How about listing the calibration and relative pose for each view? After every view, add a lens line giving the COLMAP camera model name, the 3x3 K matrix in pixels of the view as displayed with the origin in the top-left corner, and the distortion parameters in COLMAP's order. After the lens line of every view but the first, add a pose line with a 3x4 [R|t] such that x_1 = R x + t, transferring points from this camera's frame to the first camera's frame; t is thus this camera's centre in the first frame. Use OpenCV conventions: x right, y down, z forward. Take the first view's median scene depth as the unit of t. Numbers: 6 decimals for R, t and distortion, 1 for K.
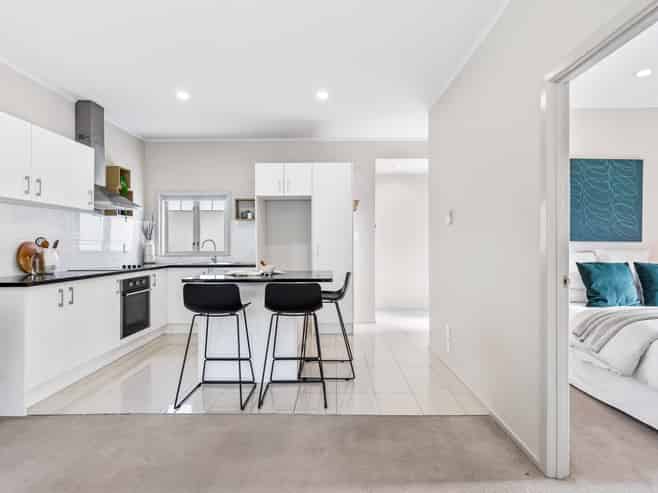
lens RADIAL K [[366.3, 0, 329.0], [0, 366.3, 246.5], [0, 0, 1]] dist [-0.001480, -0.000218]
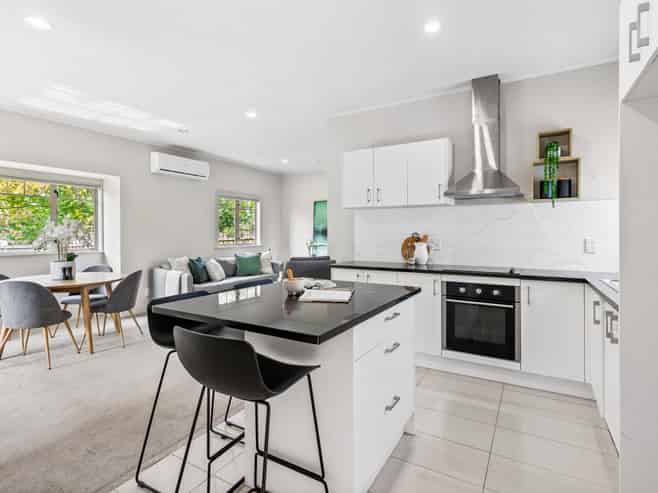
lens RADIAL K [[341.4, 0, 327.4], [0, 341.4, 234.6], [0, 0, 1]] dist [0.014098, -0.000223]
pose [[-0.509619, 0.006773, -0.860374, 0.276632], [-0.001067, 0.999963, 0.008504, -0.026239], [0.860400, 0.005252, -0.509593, 1.196800]]
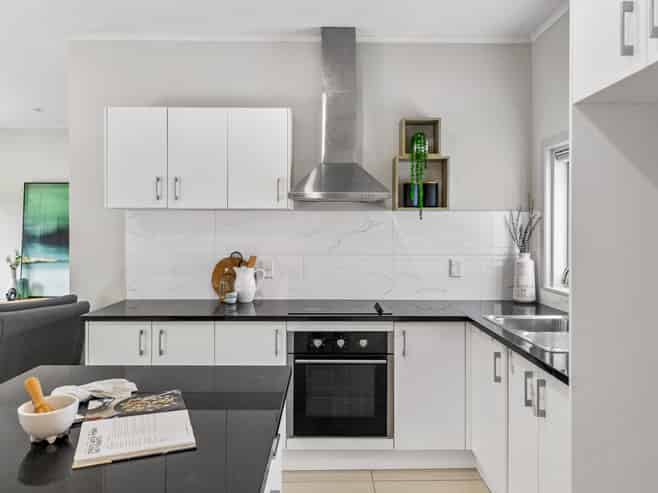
lens RADIAL K [[486.5, 0, 330.2], [0, 486.5, 228.8], [0, 0, 1]] dist [-0.000521, -0.001462]
pose [[0.015118, 0.004976, -0.999873, 0.175371], [-0.005829, 0.999971, 0.004888, -0.070144], [0.999869, 0.005754, 0.015147, 1.067514]]
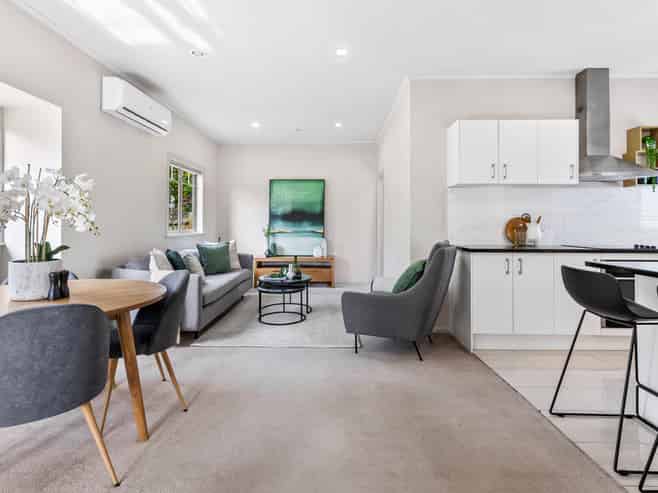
lens RADIAL K [[349.9, 0, 327.2], [0, 349.9, 218.4], [0, 0, 1]] dist [0.003523, 0.000159]
pose [[-0.017162, -0.013843, -0.999757, 0.286571], [-0.006411, 0.999885, -0.013734, 0.008569], [0.999832, 0.006174, -0.017249, 0.363752]]
